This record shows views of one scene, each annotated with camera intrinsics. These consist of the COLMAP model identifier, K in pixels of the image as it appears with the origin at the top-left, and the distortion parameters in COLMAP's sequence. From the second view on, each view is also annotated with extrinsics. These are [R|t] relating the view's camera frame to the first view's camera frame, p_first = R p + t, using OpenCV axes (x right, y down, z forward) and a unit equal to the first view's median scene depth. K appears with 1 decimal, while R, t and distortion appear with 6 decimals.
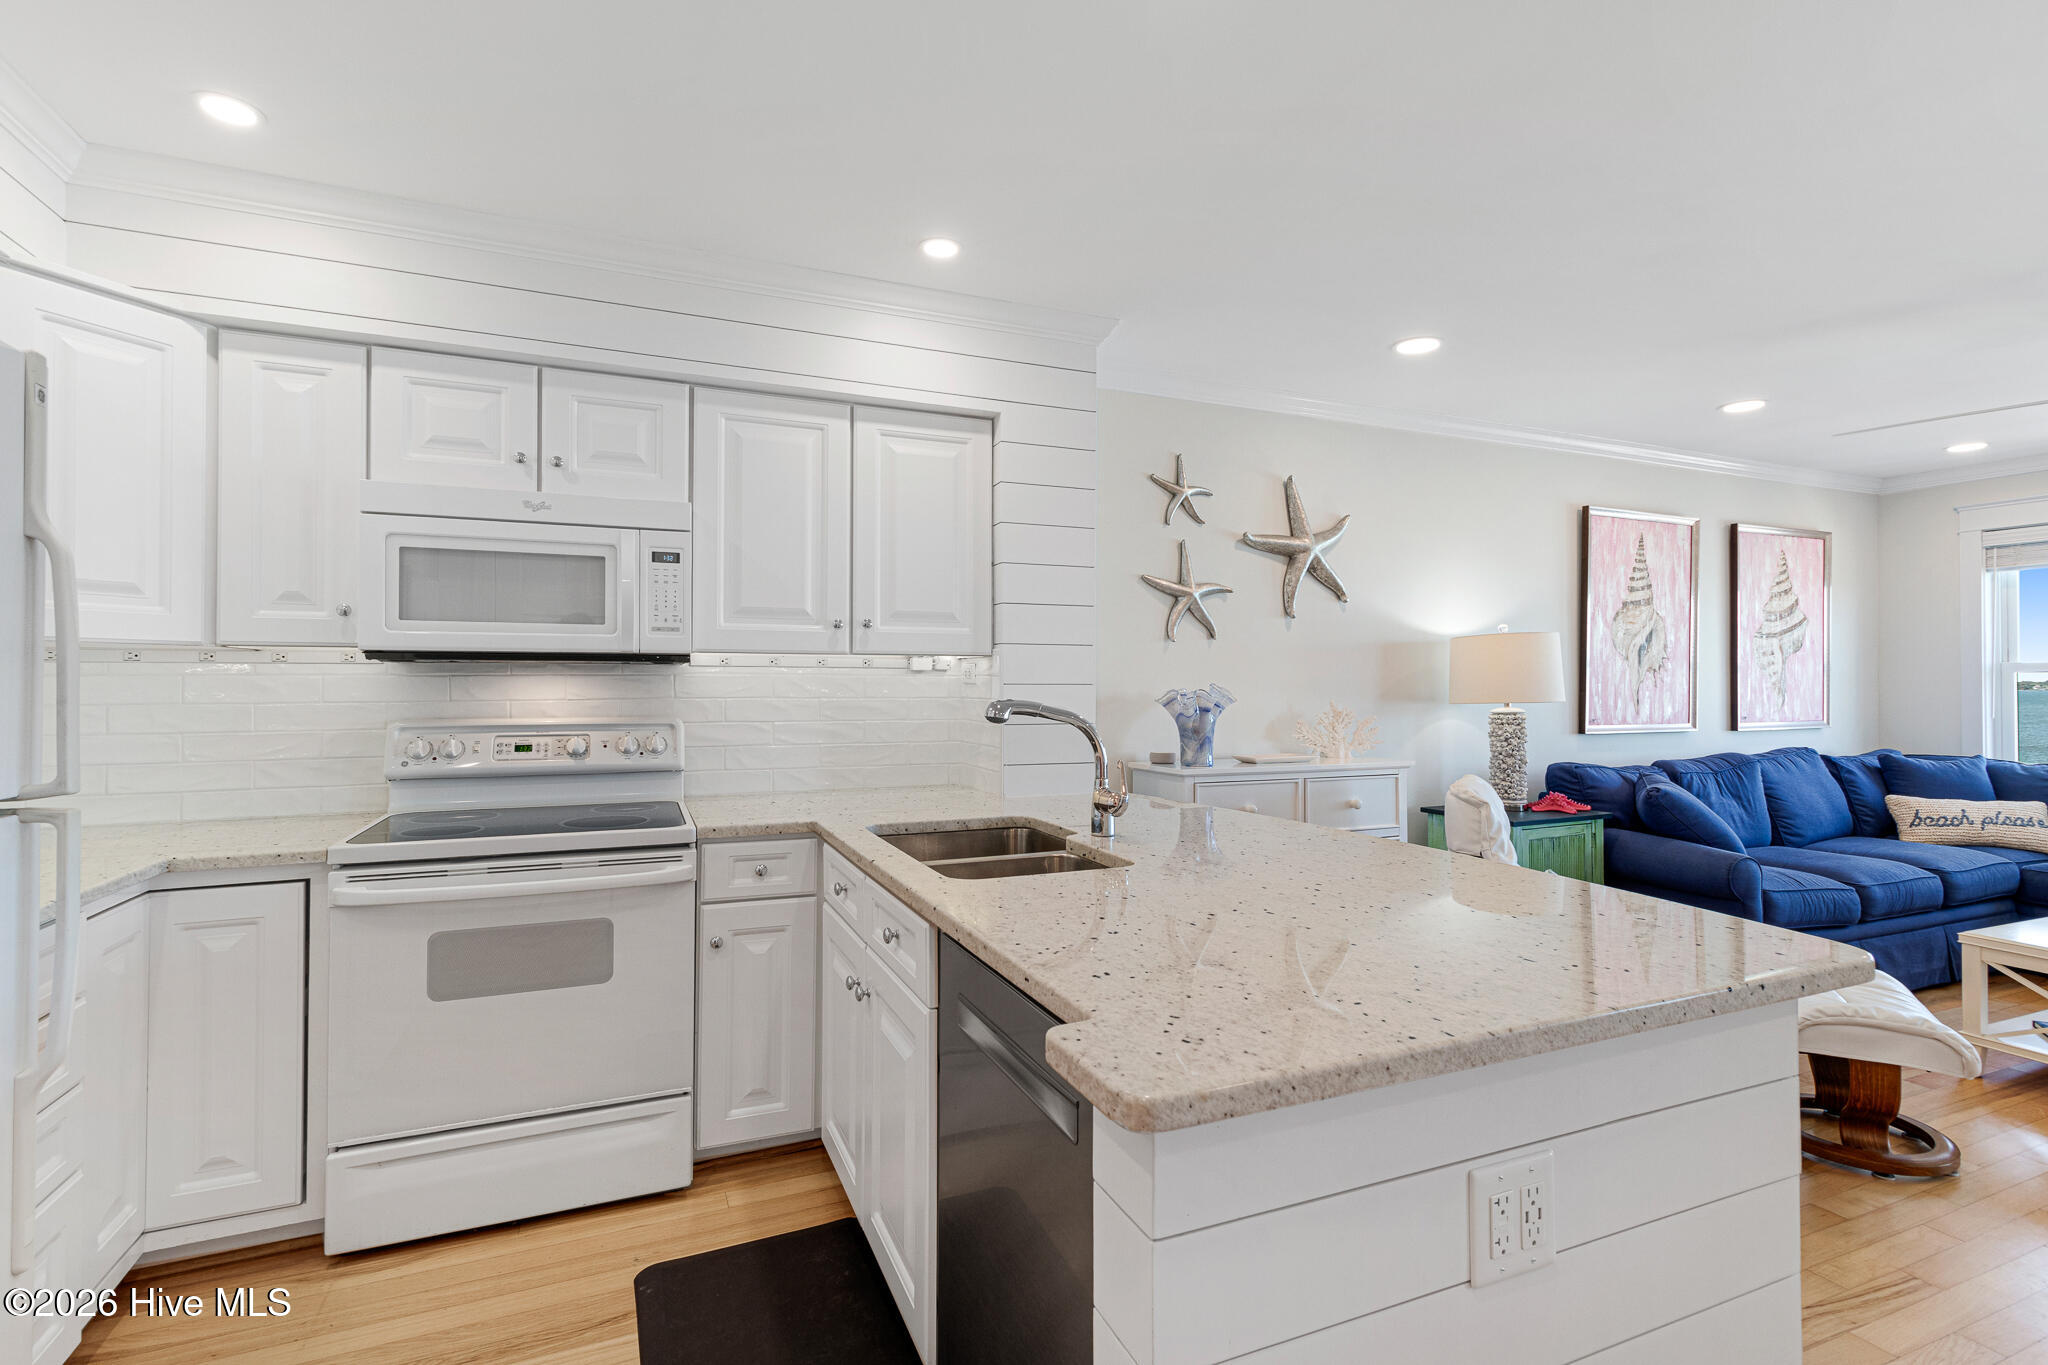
lens RADIAL K [[922.1, 0, 1028.0], [0, 922.1, 675.7], [0, 0, 1]] dist [0.007068, 0.000332]
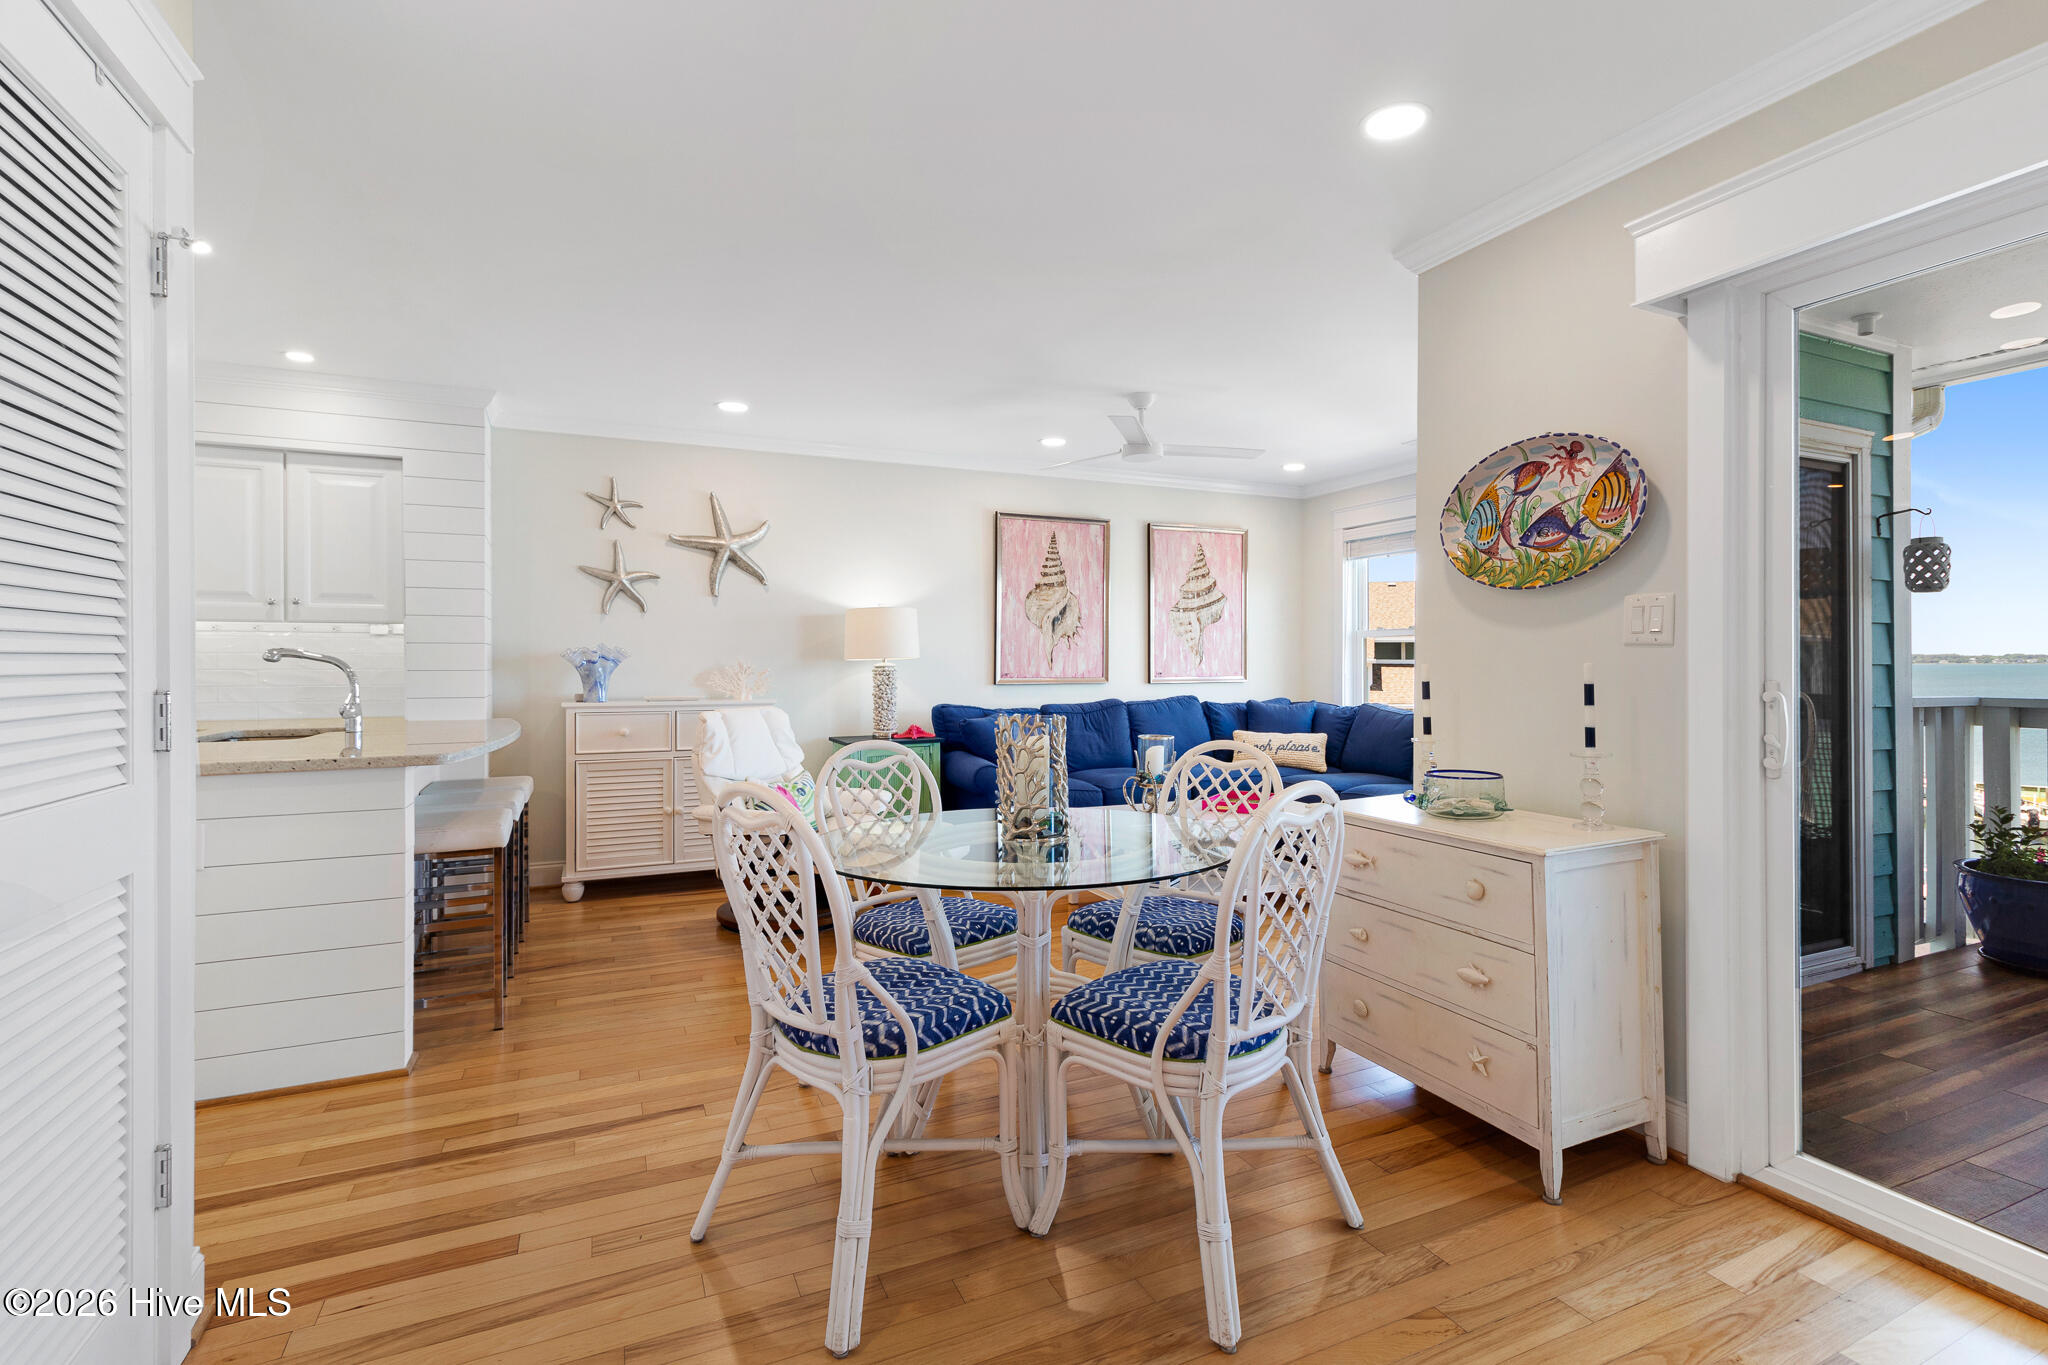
lens RADIAL K [[931.4, 0, 1007.4], [0, 931.4, 664.7], [0, 0, 1]] dist [0.006489, 0.000410]
pose [[0.999674, -0.002239, 0.025422, 0.665208], [0.001880, 0.999898, 0.014157, 0.018376], [-0.025451, -0.014104, 0.999577, -0.377067]]
